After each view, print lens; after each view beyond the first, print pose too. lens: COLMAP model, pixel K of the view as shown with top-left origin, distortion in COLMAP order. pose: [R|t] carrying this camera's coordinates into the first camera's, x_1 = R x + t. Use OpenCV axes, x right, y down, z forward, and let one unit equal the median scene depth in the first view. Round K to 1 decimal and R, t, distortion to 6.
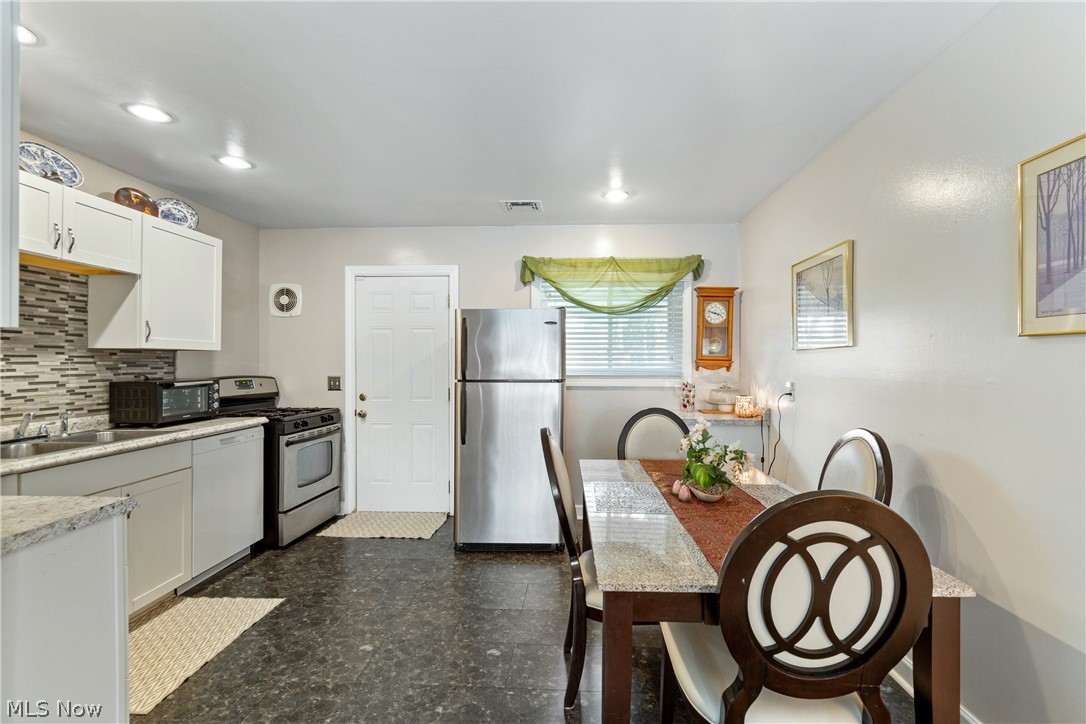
lens RADIAL K [[486.3, 0, 555.4], [0, 486.3, 360.0], [0, 0, 1]] dist [0.007916, -0.004596]
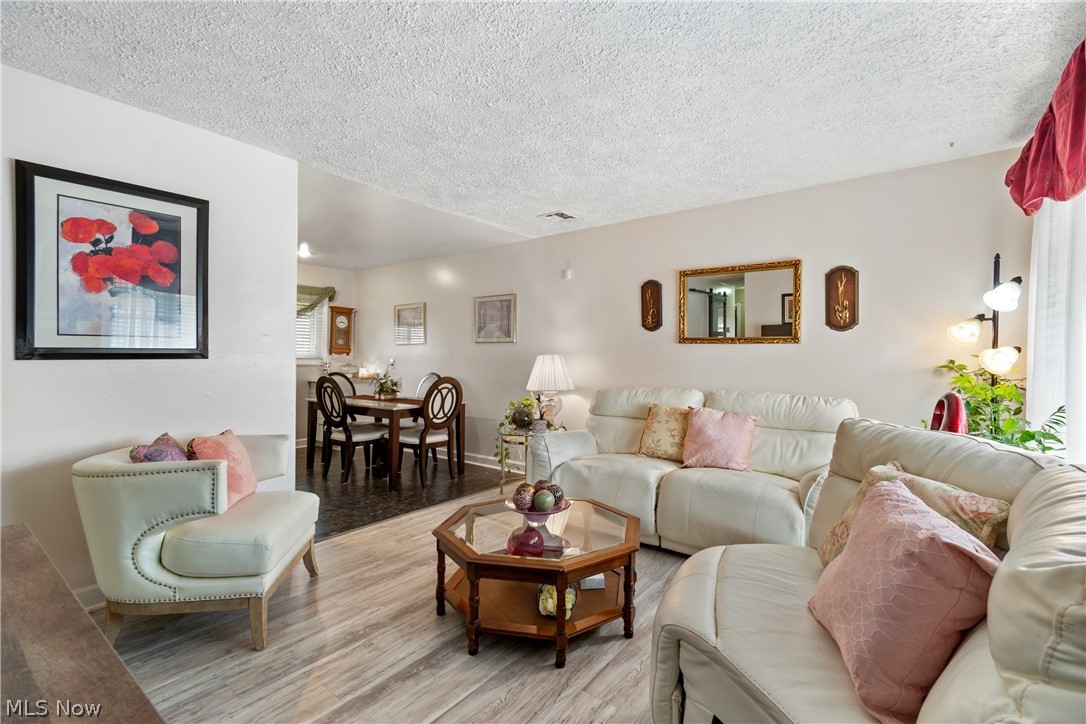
lens RADIAL K [[486.3, 0, 550.7], [0, 486.3, 363.0], [0, 0, 1]] dist [0.007916, -0.004596]
pose [[0.575507, -0.002925, 0.817792, -0.797433], [-0.011679, 0.999862, 0.011795, 0.025428], [-0.817714, -0.016339, 0.575393, -0.737896]]
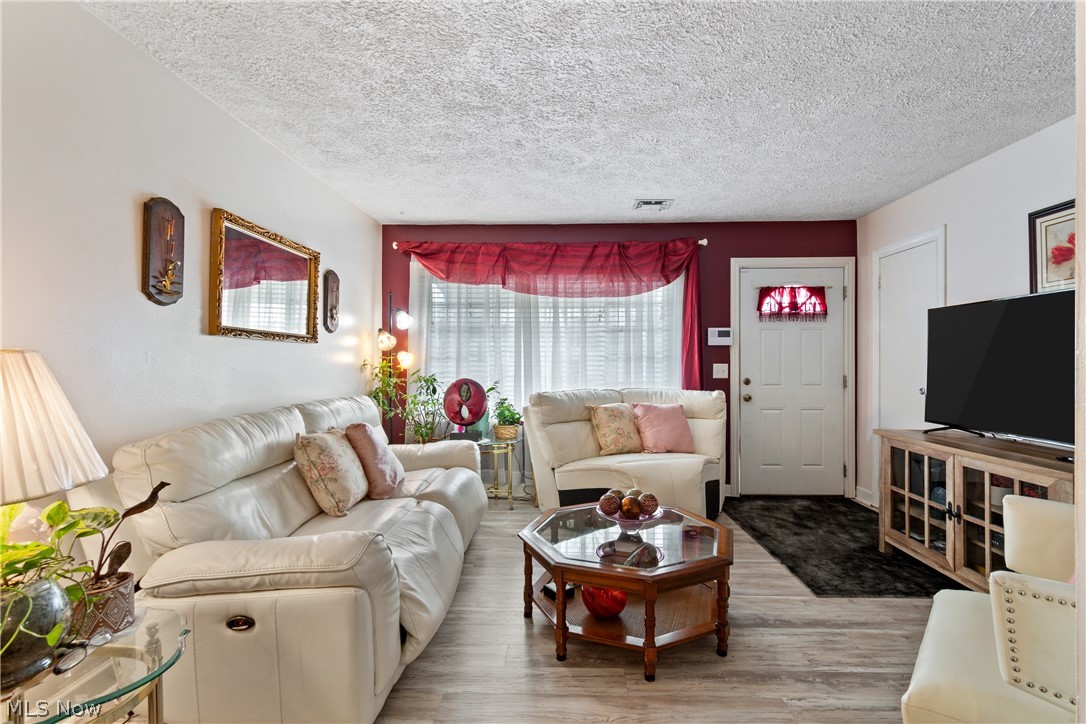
lens RADIAL K [[486.3, 0, 548.6], [0, 486.3, 361.3], [0, 0, 1]] dist [0.007916, -0.004596]
pose [[-0.999916, -0.000745, -0.012960, -0.087748], [-0.000759, 0.999999, 0.001098, 0.025358], [0.012959, 0.001108, -0.999915, 0.403661]]
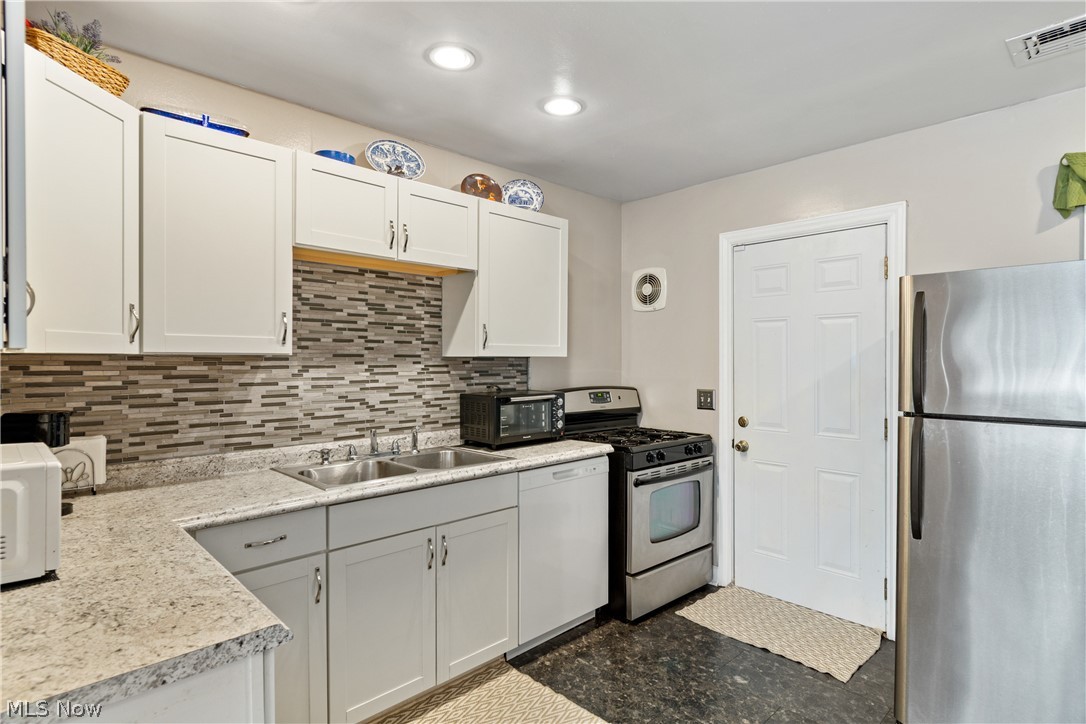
lens RADIAL K [[559.8, 0, 555.4], [0, 559.8, 363.4], [0, 0, 1]] dist [0.005142, -0.004509]
pose [[0.731745, 0.005803, -0.681554, -0.065731], [0.001354, 0.999949, 0.009967, -0.017713], [0.681577, -0.008216, 0.731700, 0.307088]]
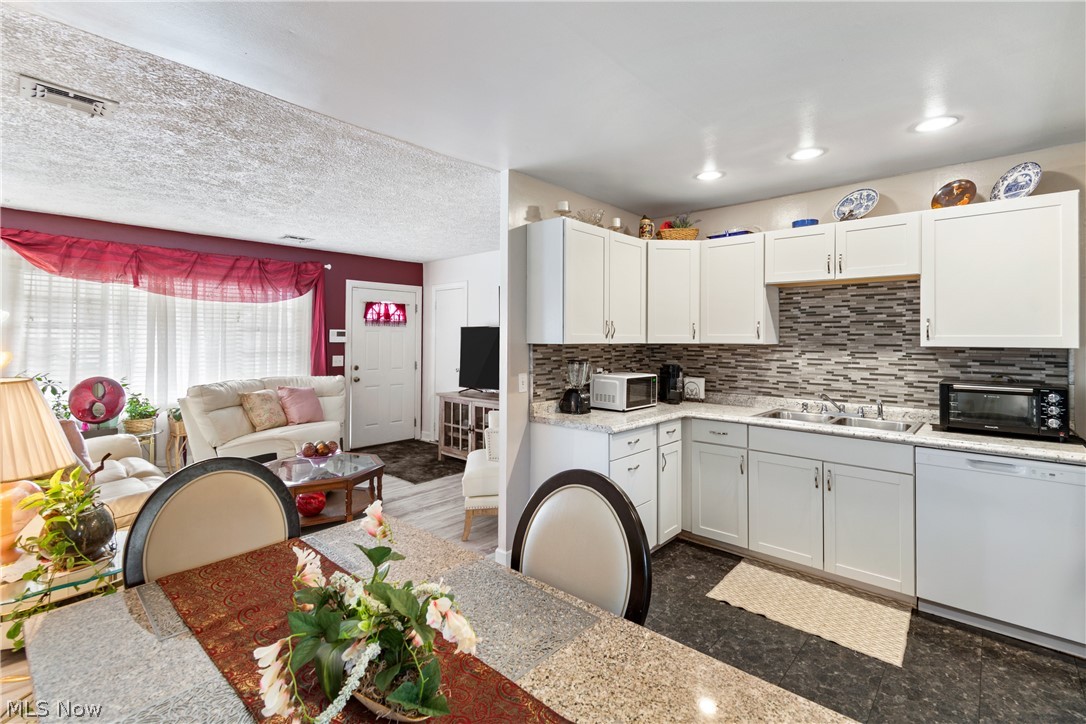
lens RADIAL K [[486.3, 0, 551.5], [0, 486.3, 333.1], [0, 0, 1]] dist [0.007916, -0.004596]
pose [[-0.634565, -0.014968, -0.772724, 0.337112], [-0.004072, 0.999863, -0.016024, -0.026571], [0.772858, -0.007022, -0.634540, 0.863299]]
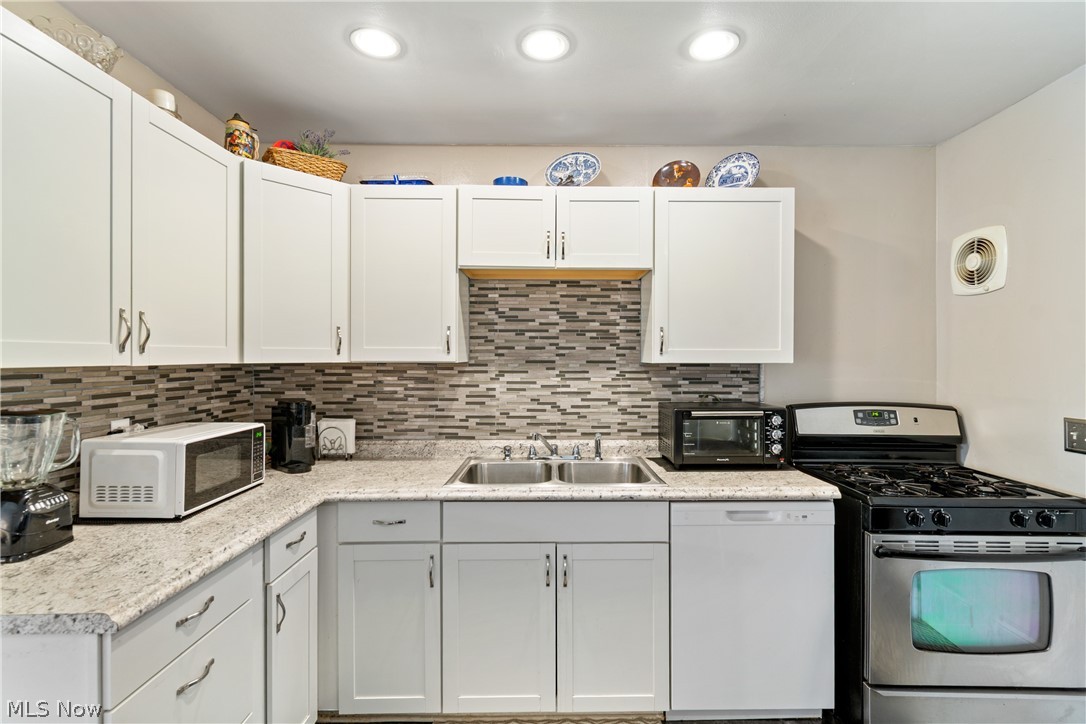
lens RADIAL K [[486.3, 0, 554.1], [0, 486.3, 357.1], [0, 0, 1]] dist [0.007916, -0.004596]
pose [[0.054051, -0.002332, -0.998535, -0.072651], [0.002657, 0.999994, -0.002191, -0.026600], [0.998535, -0.002535, 0.054057, 0.658959]]
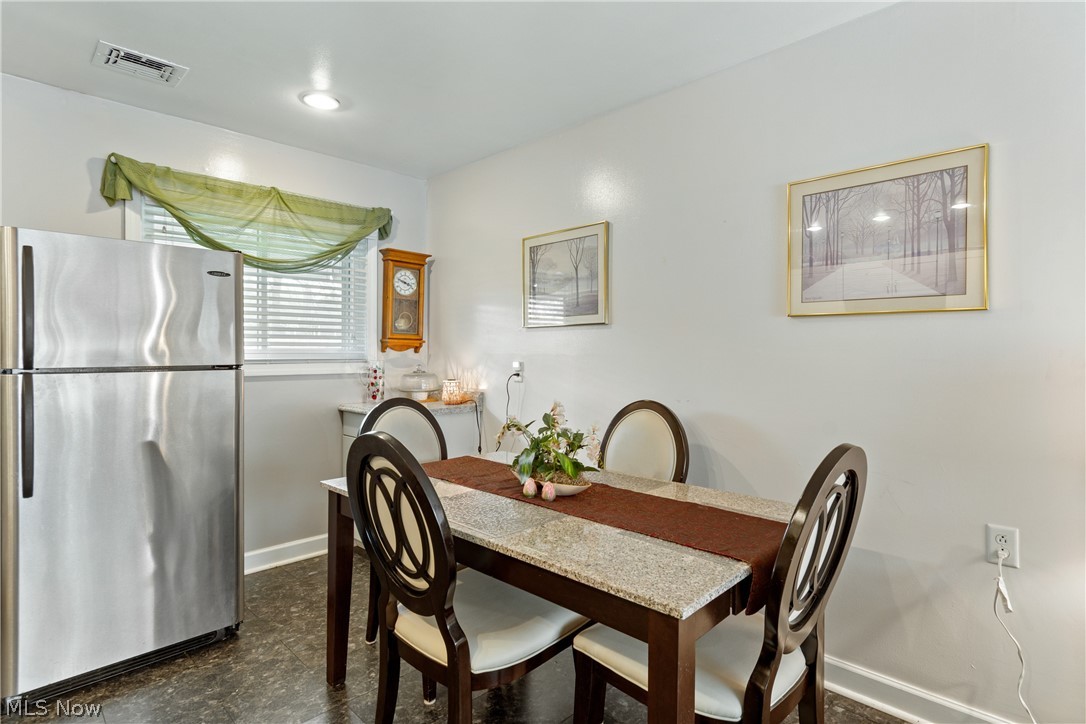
lens RADIAL K [[559.8, 0, 554.0], [0, 559.8, 353.6], [0, 0, 1]] dist [0.005142, -0.004509]
pose [[0.665706, -0.005922, 0.746191, -0.257468], [-0.003529, 0.999932, 0.011083, 0.015728], [-0.746206, -0.010011, 0.665640, 0.206965]]
